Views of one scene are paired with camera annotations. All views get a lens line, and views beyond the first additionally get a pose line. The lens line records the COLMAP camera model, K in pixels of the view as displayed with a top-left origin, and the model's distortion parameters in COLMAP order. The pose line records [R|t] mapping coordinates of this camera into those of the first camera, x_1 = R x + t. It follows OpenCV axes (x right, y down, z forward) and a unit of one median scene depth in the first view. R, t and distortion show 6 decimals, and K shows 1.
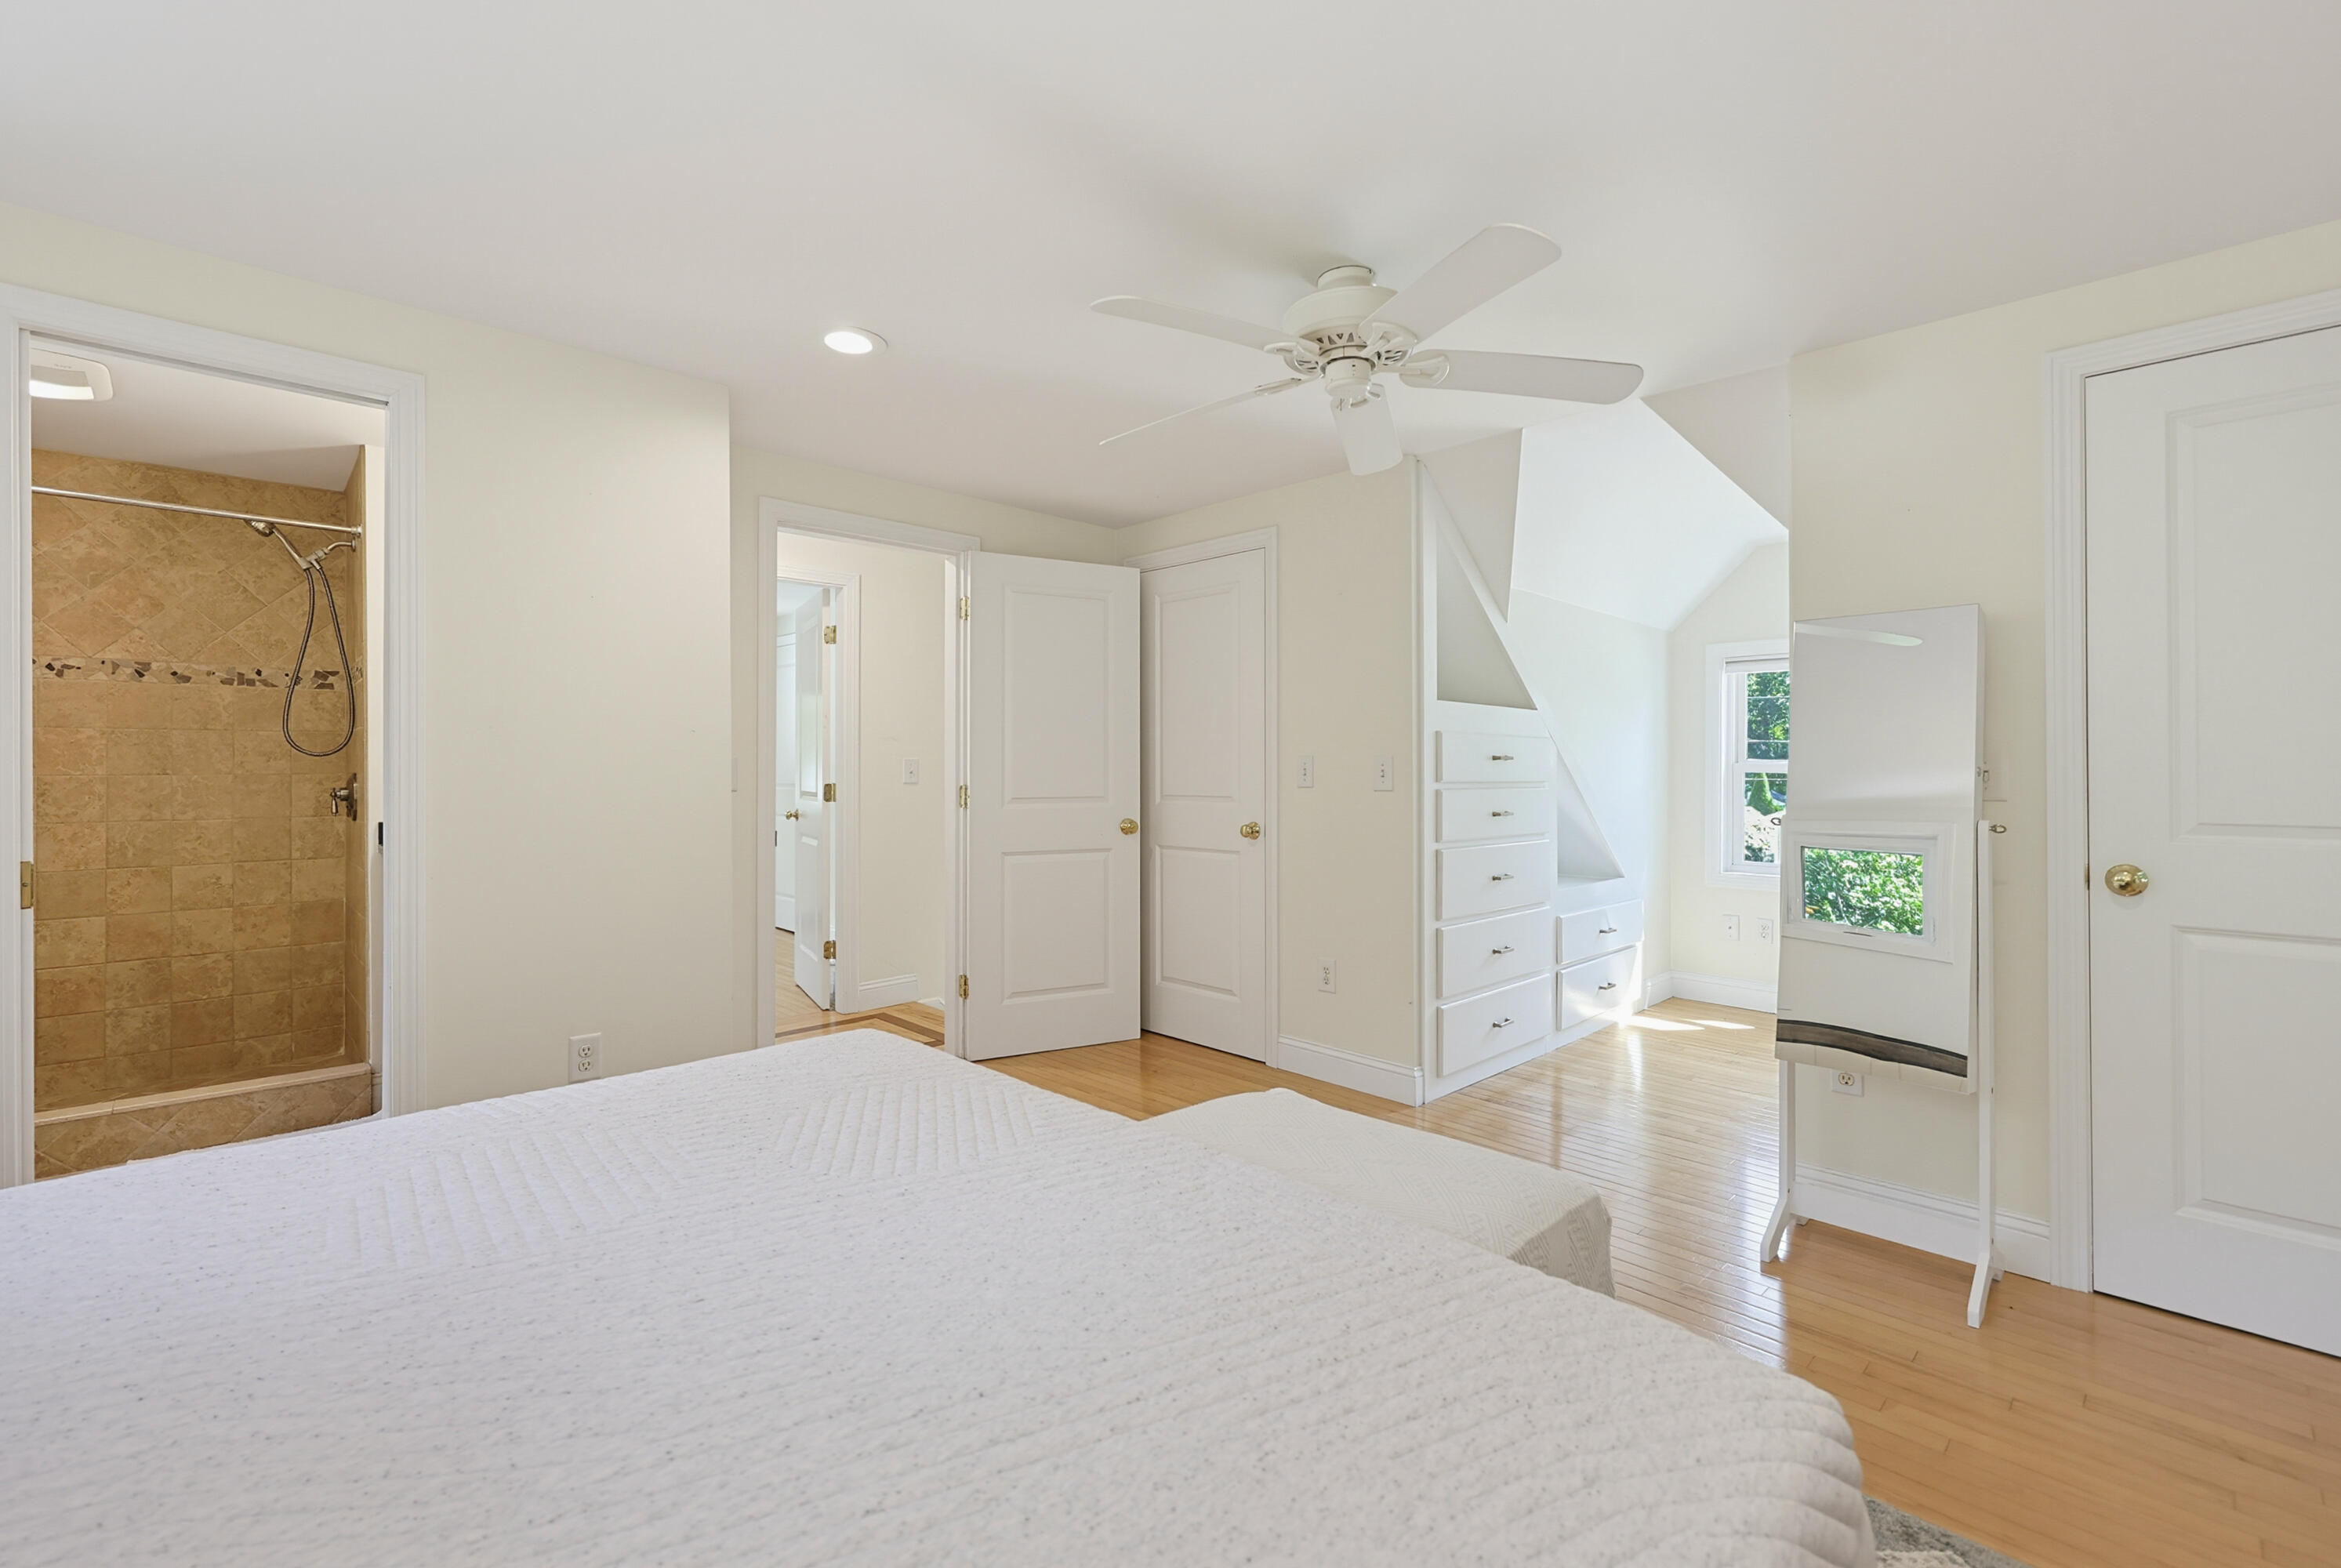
lens RADIAL K [[1026.2, 0, 1176.0], [0, 1026.2, 770.5], [0, 0, 1]] dist [-0.000945, -0.000104]
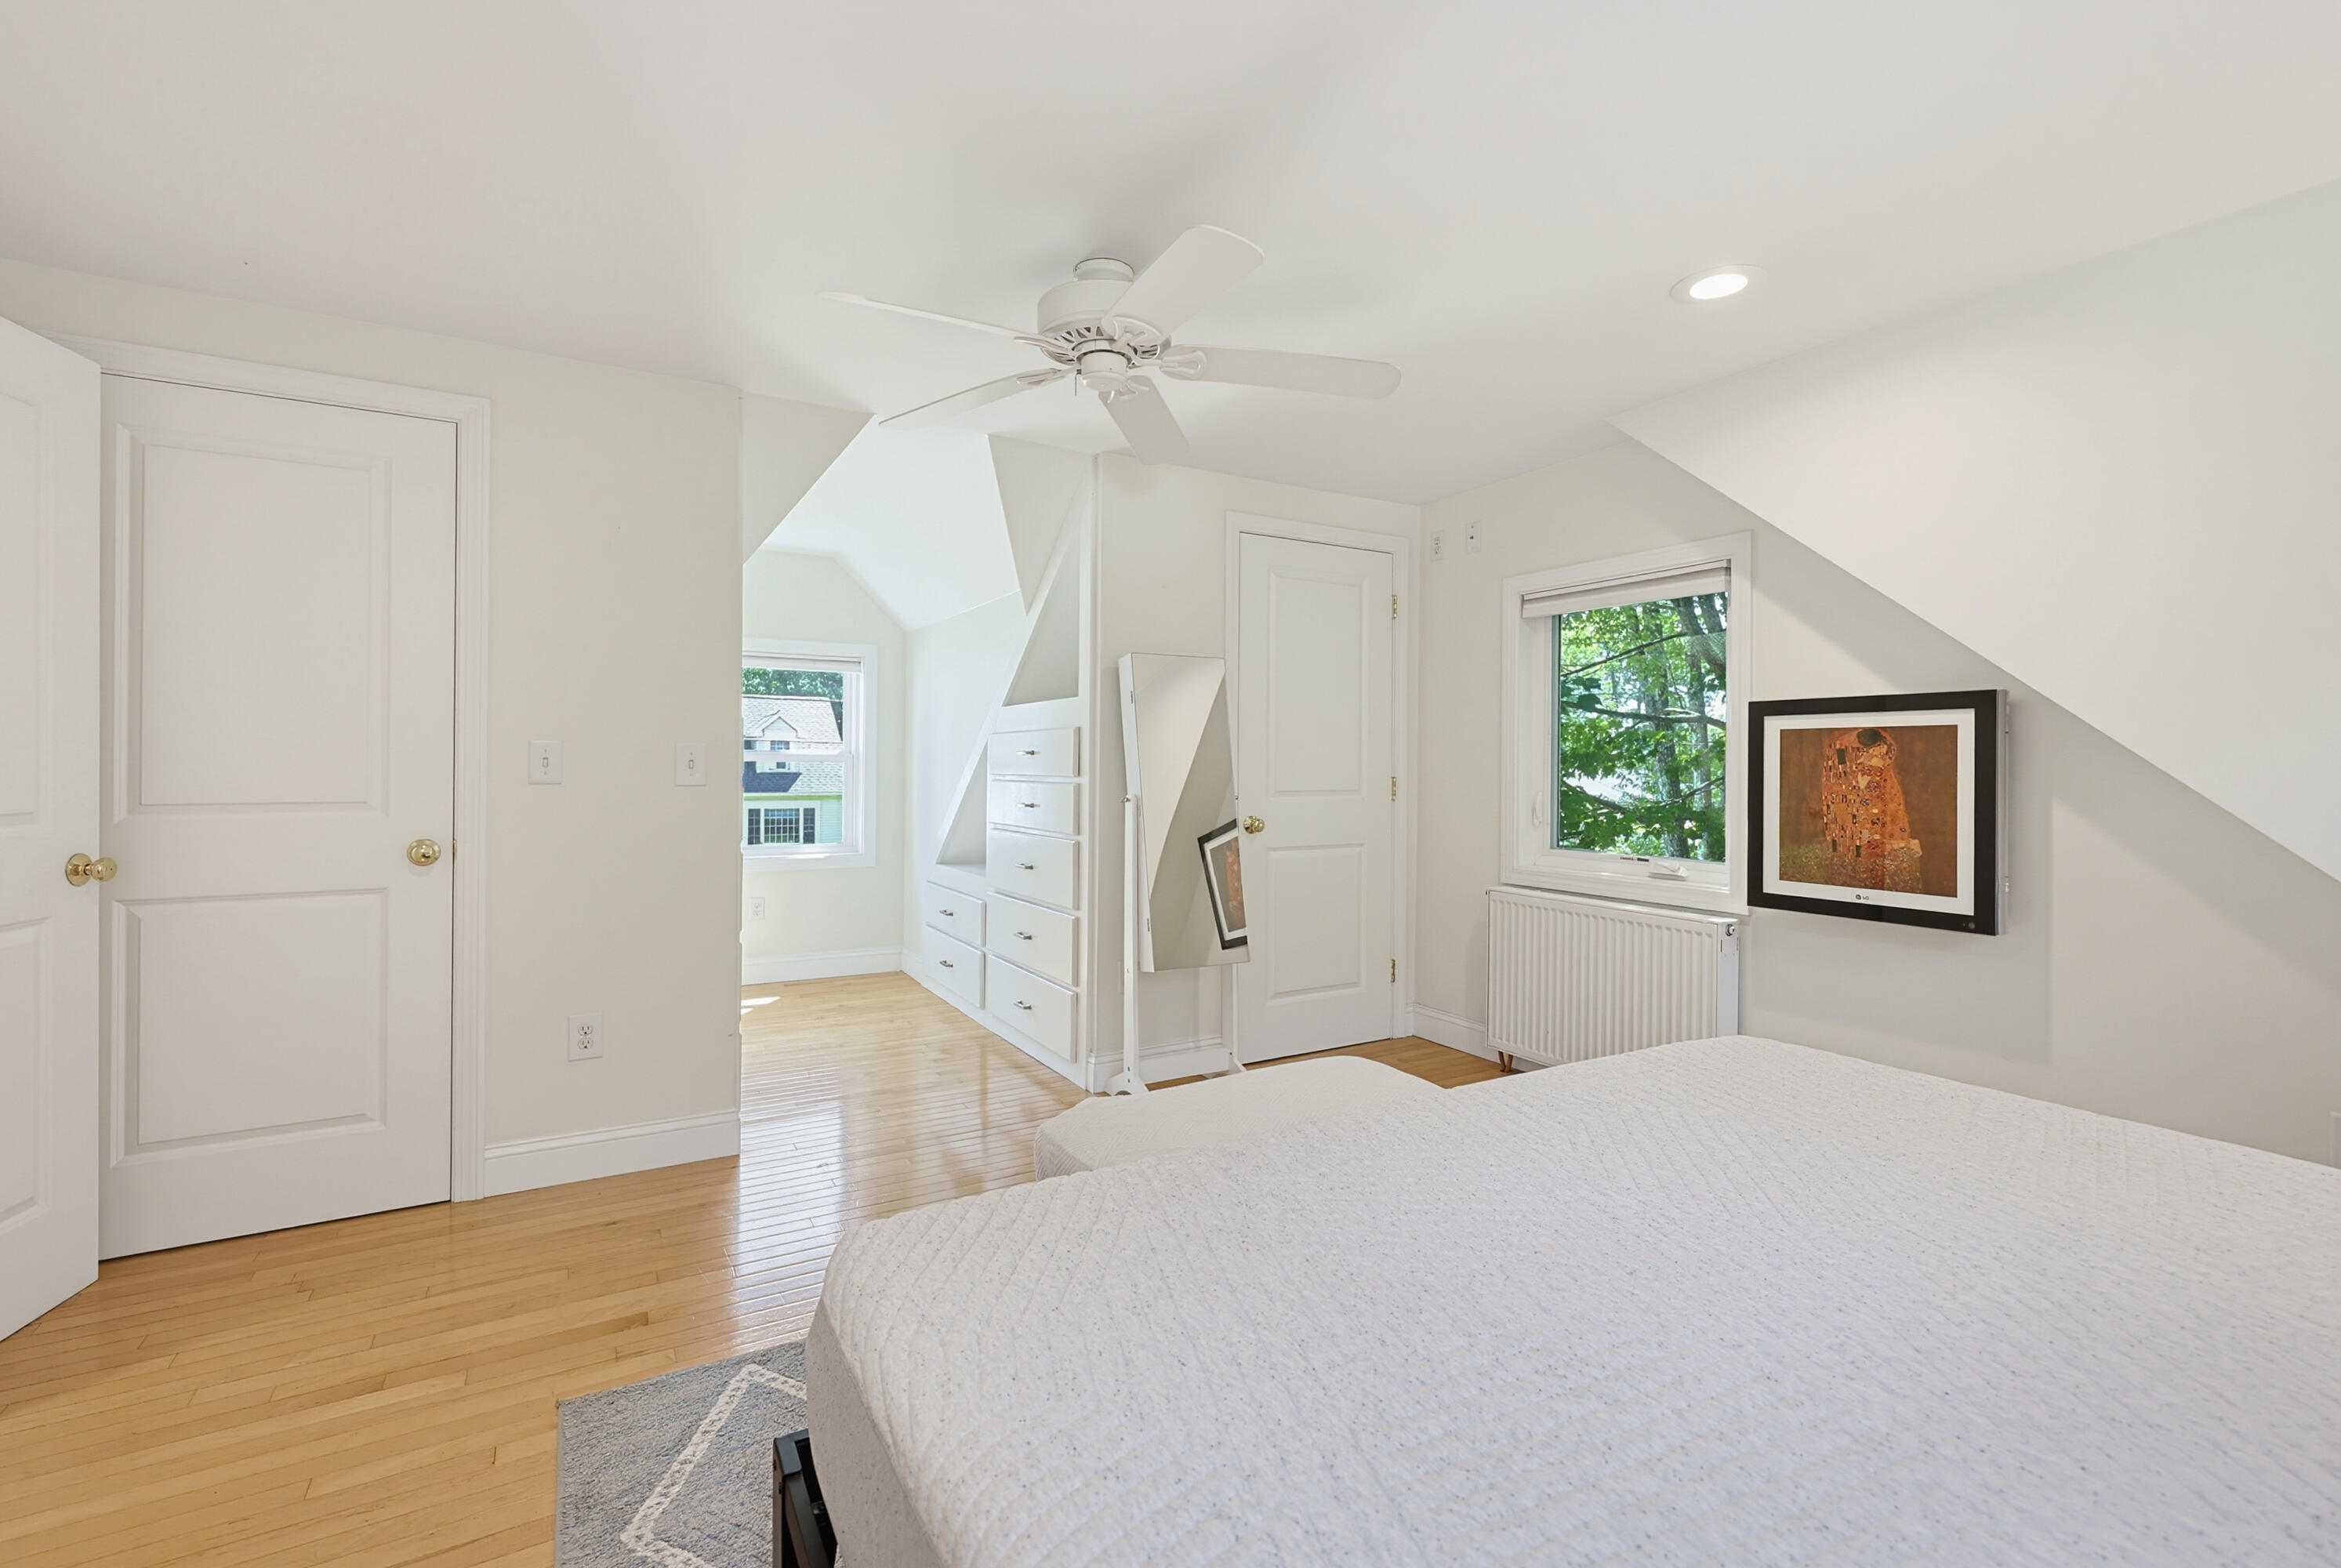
lens RADIAL K [[1026.2, 0, 1176.0], [0, 1026.2, 770.5], [0, 0, 1]] dist [-0.000945, -0.000104]
pose [[0.245382, -0.003697, 0.969419, -0.444159], [-0.005088, 0.999974, 0.005101, 0.000899], [-0.969413, -0.006184, 0.245357, 0.390017]]
